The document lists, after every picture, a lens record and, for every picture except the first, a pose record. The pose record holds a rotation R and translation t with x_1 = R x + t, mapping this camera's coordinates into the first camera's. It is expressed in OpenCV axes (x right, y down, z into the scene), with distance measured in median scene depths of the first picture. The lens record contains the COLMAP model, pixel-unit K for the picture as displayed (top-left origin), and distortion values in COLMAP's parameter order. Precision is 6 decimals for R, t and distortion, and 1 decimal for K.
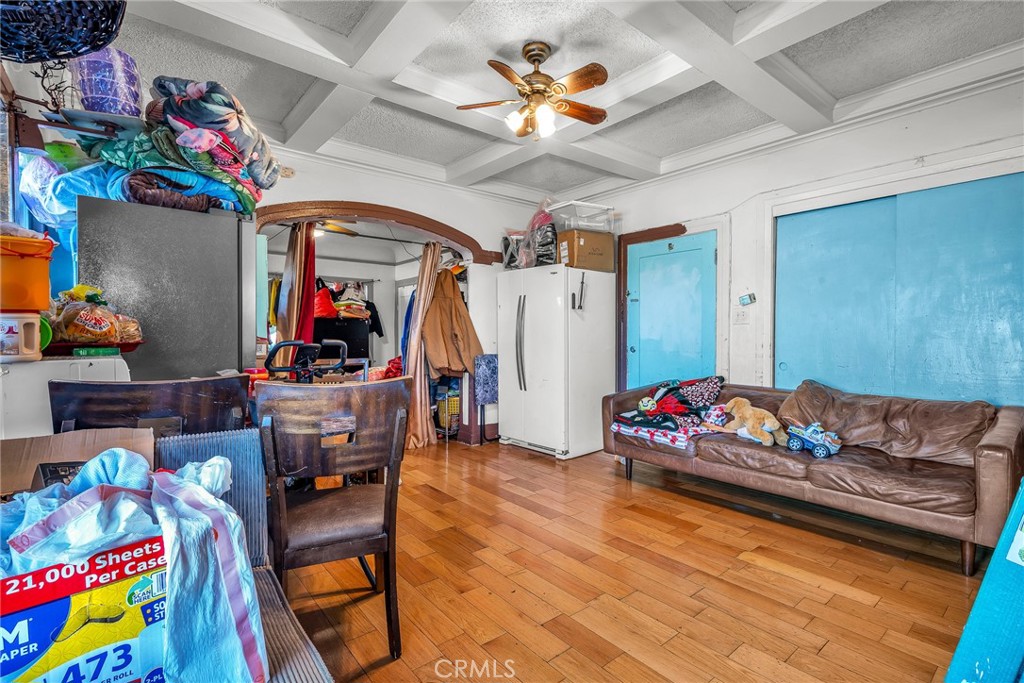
lens RADIAL K [[477.8, 0, 512.0], [0, 477.8, 341.5], [0, 0, 1]] dist [0.001380, 0.000120]
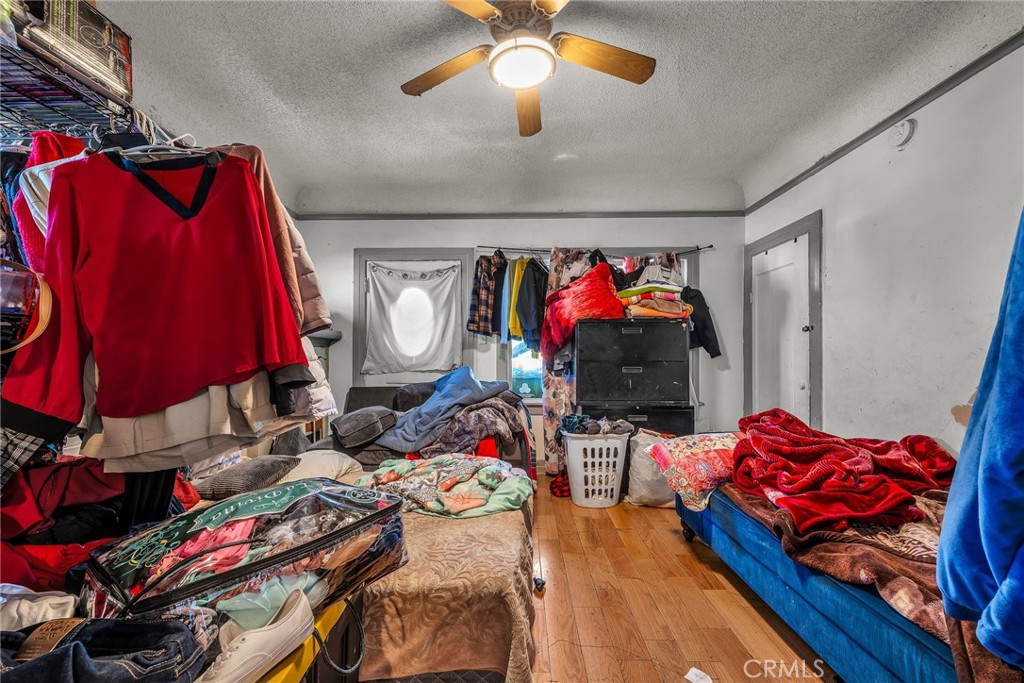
lens RADIAL K [[420.7, 0, 515.9], [0, 420.7, 347.5], [0, 0, 1]] dist [0.000028, -0.000066]
pose [[0.765326, -0.008027, -0.643593, -0.165671], [-0.008657, 0.999703, -0.022763, -0.008188], [0.643585, 0.022992, 0.765029, 0.583109]]
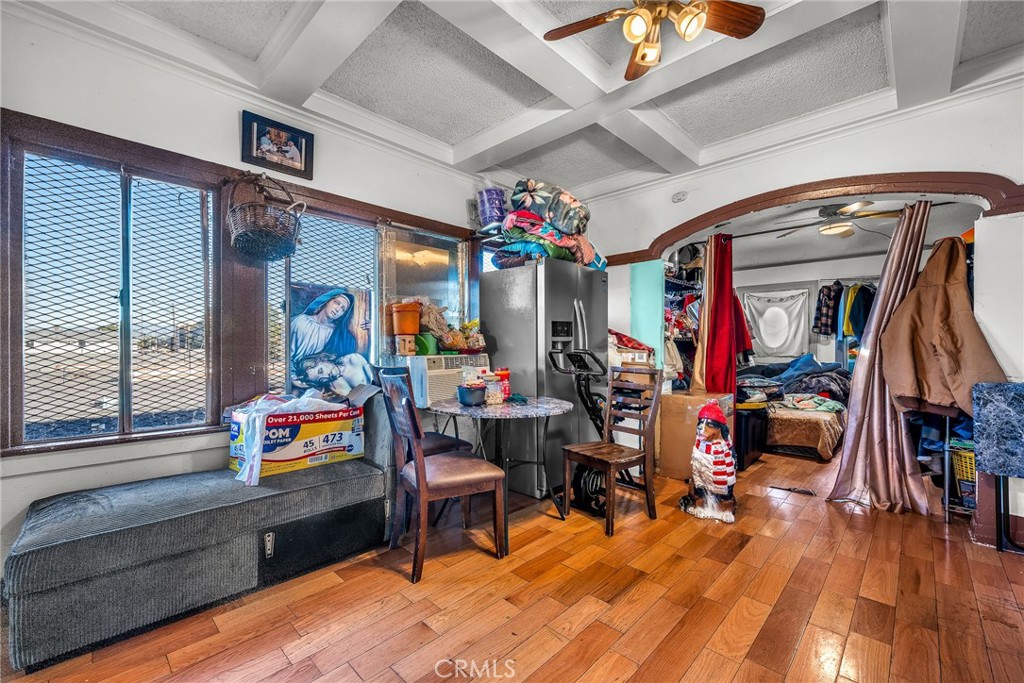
lens RADIAL K [[420.7, 0, 515.9], [0, 420.7, 347.5], [0, 0, 1]] dist [0.000028, -0.000066]
pose [[0.117433, 0.006393, -0.993060, 0.218299], [-0.016943, 0.999847, 0.004433, -0.003154], [0.992936, 0.016304, 0.117524, 0.255141]]
